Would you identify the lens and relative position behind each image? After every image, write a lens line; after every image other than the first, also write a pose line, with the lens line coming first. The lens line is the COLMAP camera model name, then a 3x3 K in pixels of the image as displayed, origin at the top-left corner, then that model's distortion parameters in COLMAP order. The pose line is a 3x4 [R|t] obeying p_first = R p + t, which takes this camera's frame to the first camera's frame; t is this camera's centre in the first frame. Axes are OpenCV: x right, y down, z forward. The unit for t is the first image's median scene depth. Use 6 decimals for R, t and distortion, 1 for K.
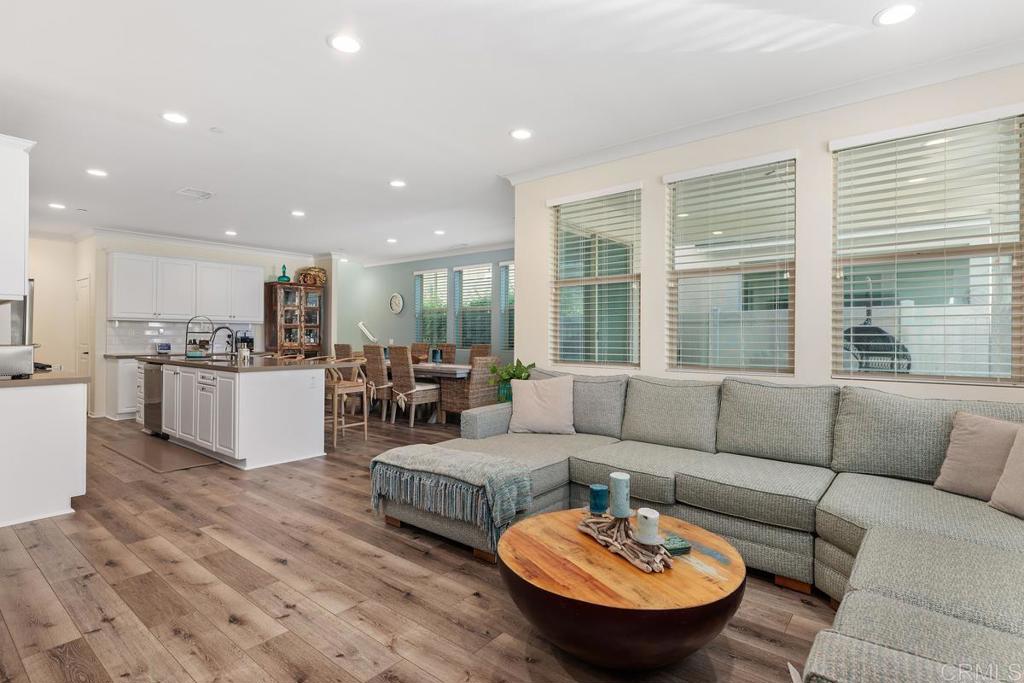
lens RADIAL K [[512.1, 0, 512.0], [0, 512.1, 341.5], [0, 0, 1]] dist [-0.002049, -0.000403]
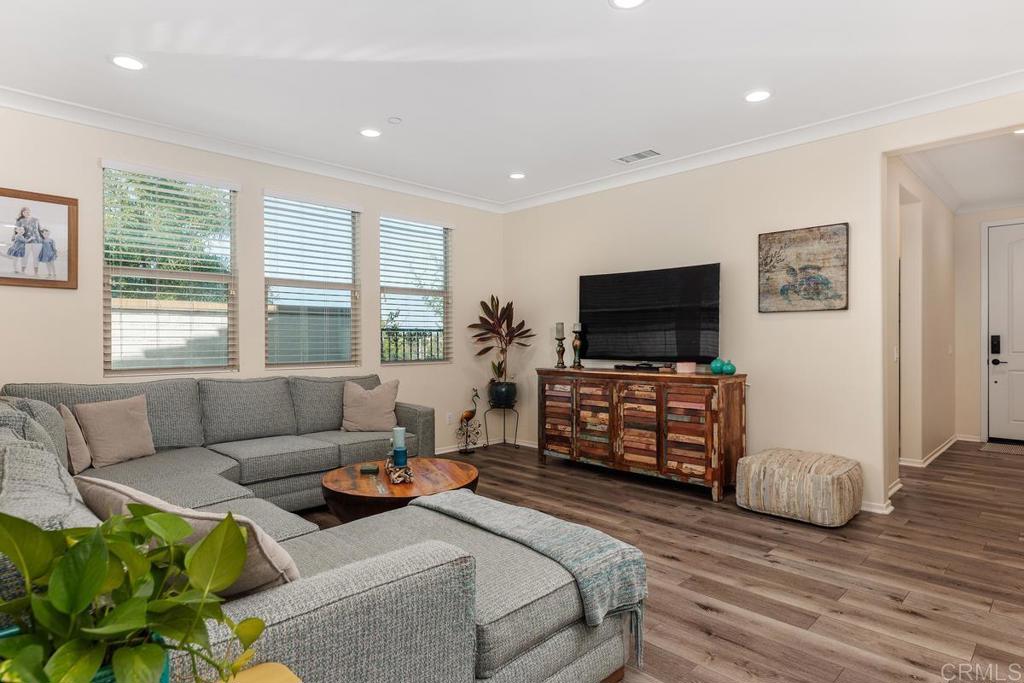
lens RADIAL K [[563.7, 0, 512.0], [0, 563.7, 341.5], [0, 0, 1]] dist [-0.000835, -0.000214]
pose [[-0.993504, -0.002711, 0.113764, -0.252750], [-0.001199, 0.999910, 0.013353, -0.019911], [-0.113790, 0.013130, -0.993418, 2.086113]]
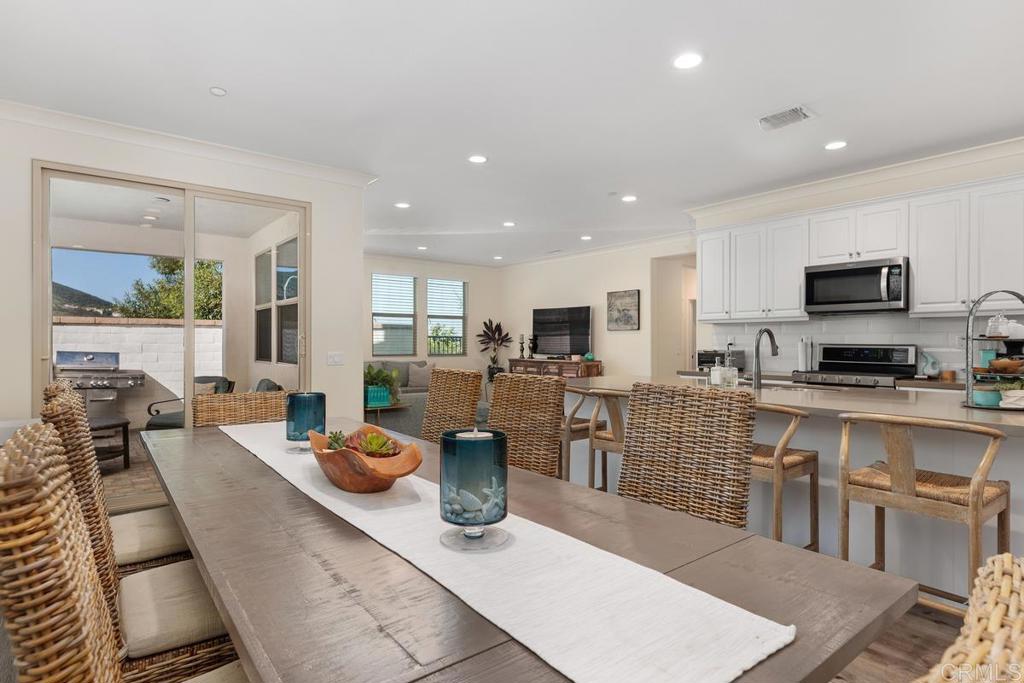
lens RADIAL K [[539.0, 0, 512.0], [0, 539.0, 341.5], [0, 0, 1]] dist [0.002759, -0.000212]
pose [[-0.977383, -0.005203, 0.211415, -0.925771], [-0.003500, 0.999958, 0.008426, -0.043459], [-0.211450, 0.007495, -0.977360, 3.683236]]
